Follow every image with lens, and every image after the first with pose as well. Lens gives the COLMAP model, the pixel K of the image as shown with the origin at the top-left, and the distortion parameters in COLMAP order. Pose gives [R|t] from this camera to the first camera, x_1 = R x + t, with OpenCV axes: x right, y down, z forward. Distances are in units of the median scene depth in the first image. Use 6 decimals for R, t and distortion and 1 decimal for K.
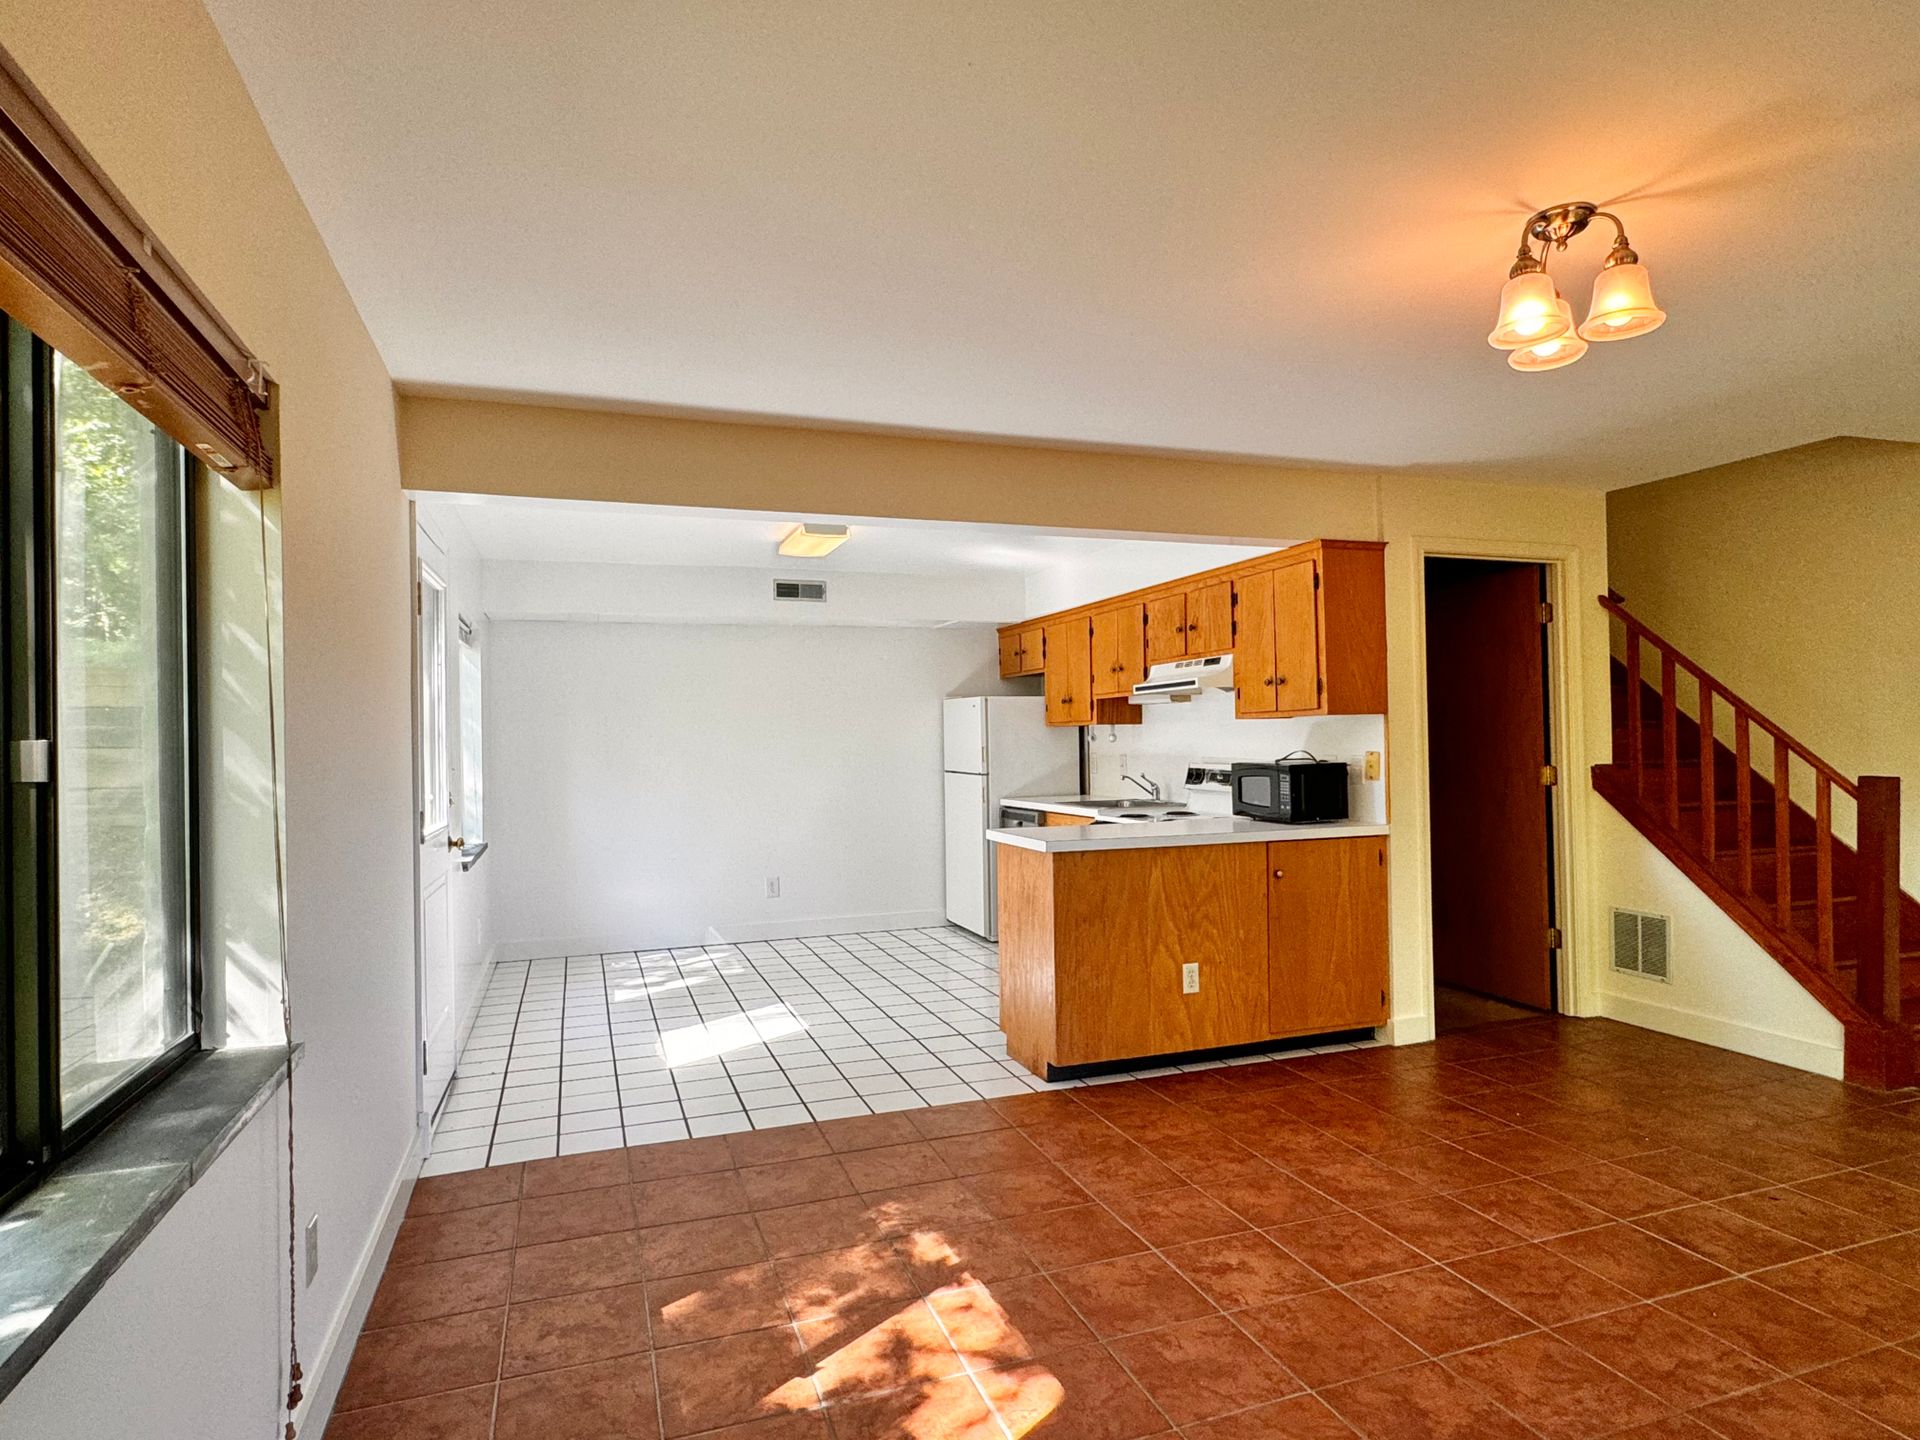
lens RADIAL K [[1075.2, 0, 949.8], [0, 1075.2, 727.2], [0, 0, 1]] dist [-0.003307, 0.001368]
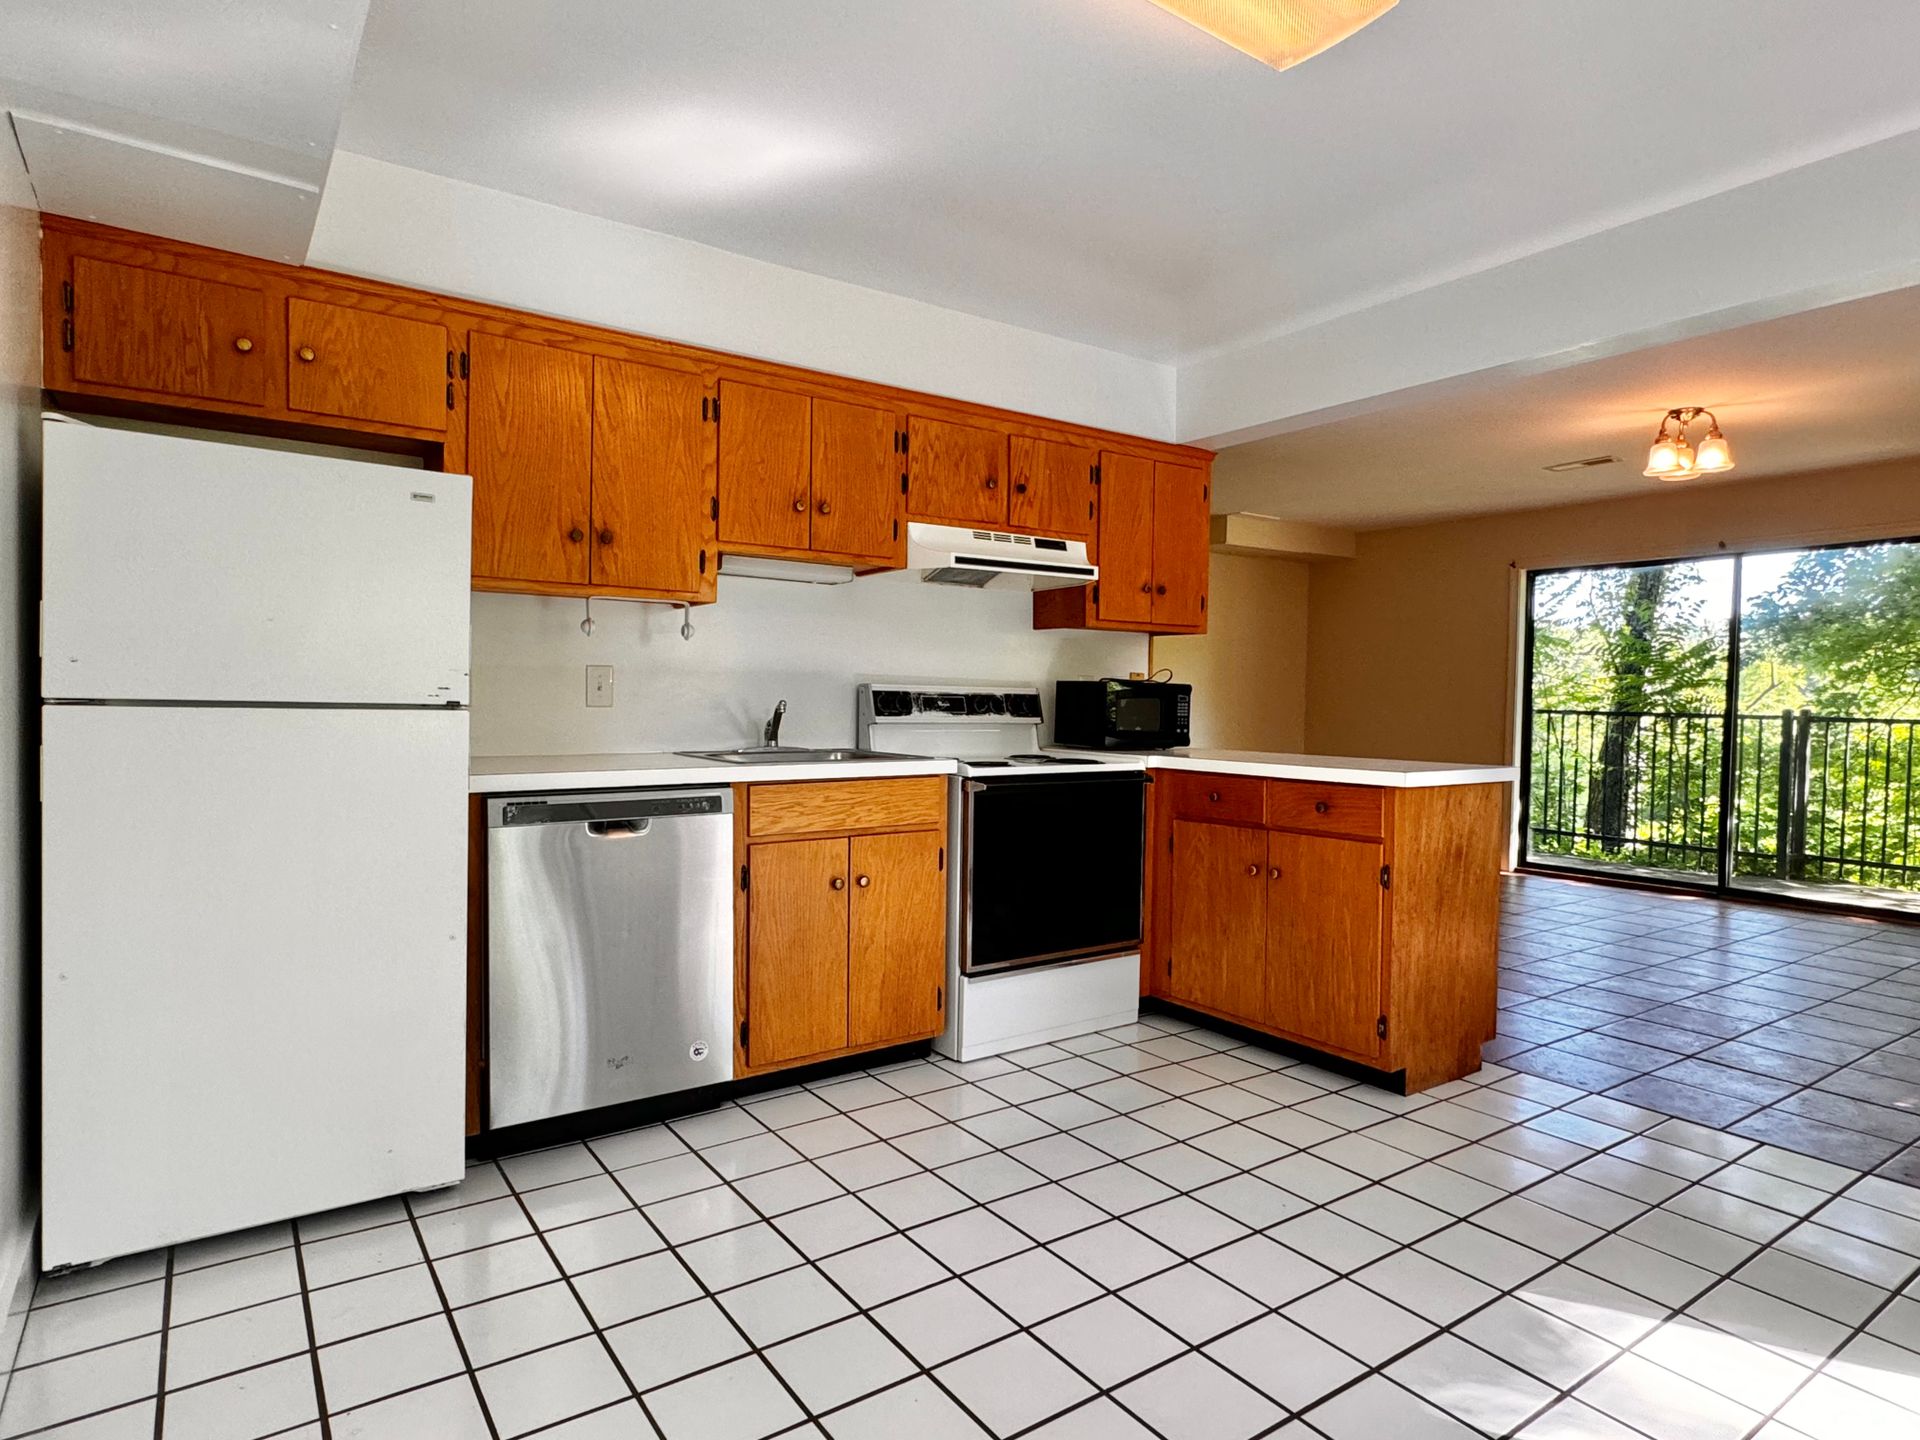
lens RADIAL K [[1075.2, 0, 956.1], [0, 1075.2, 727.7], [0, 0, 1]] dist [-0.003307, 0.001368]
pose [[-0.268599, -0.013356, 0.963159, -0.558581], [-0.019908, 0.999767, 0.008312, 0.073975], [-0.963046, -0.016942, -0.268803, 1.555182]]
